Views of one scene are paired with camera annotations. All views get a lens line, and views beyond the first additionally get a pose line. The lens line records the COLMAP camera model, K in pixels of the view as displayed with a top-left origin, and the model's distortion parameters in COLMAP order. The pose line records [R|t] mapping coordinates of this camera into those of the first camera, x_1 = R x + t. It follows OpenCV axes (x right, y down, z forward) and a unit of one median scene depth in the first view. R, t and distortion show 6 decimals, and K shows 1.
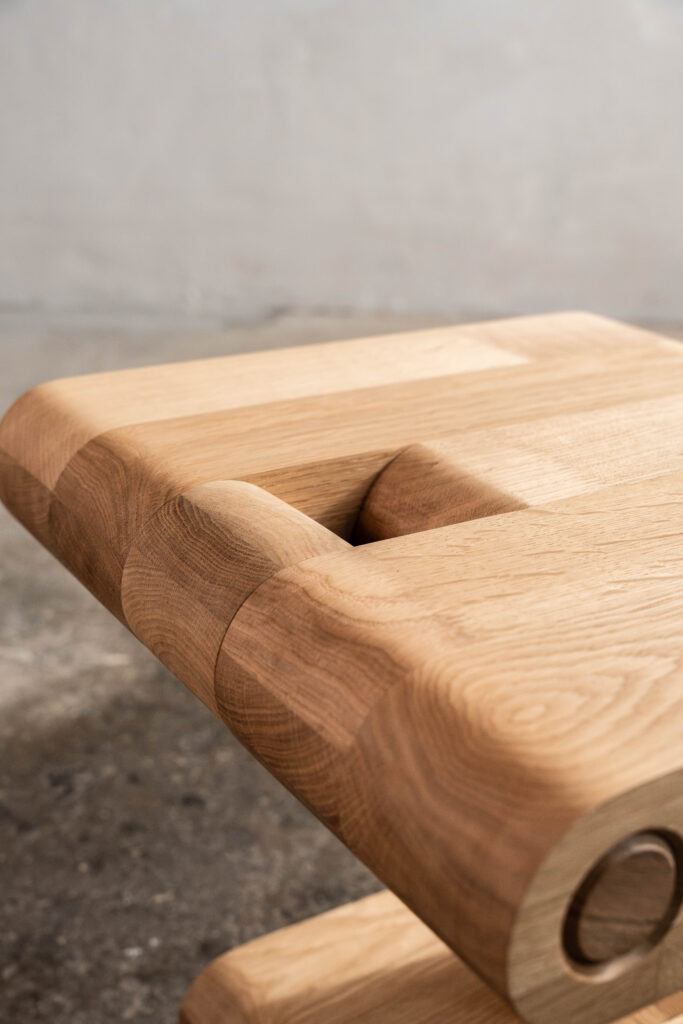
lens RADIAL K [[1344.6, 0, 341.5], [0, 1344.6, 512.0], [0, 0, 1]] dist [-0.004415, 0.016856]
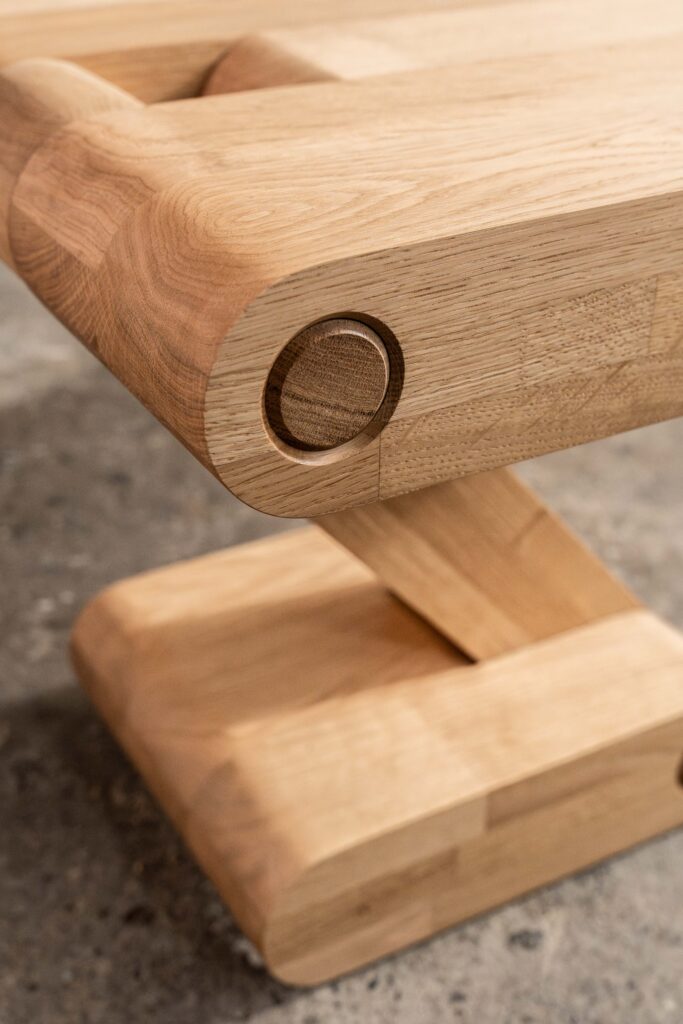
lens RADIAL K [[1441.2, 0, 341.5], [0, 1441.2, 512.0], [0, 0, 1]] dist [-0.002263, 0.047597]
pose [[0.999268, 0.008208, -0.037357, 0.222296], [-0.002341, 0.987995, 0.154469, 0.179924], [0.038177, -0.154269, 0.987291, -0.116444]]
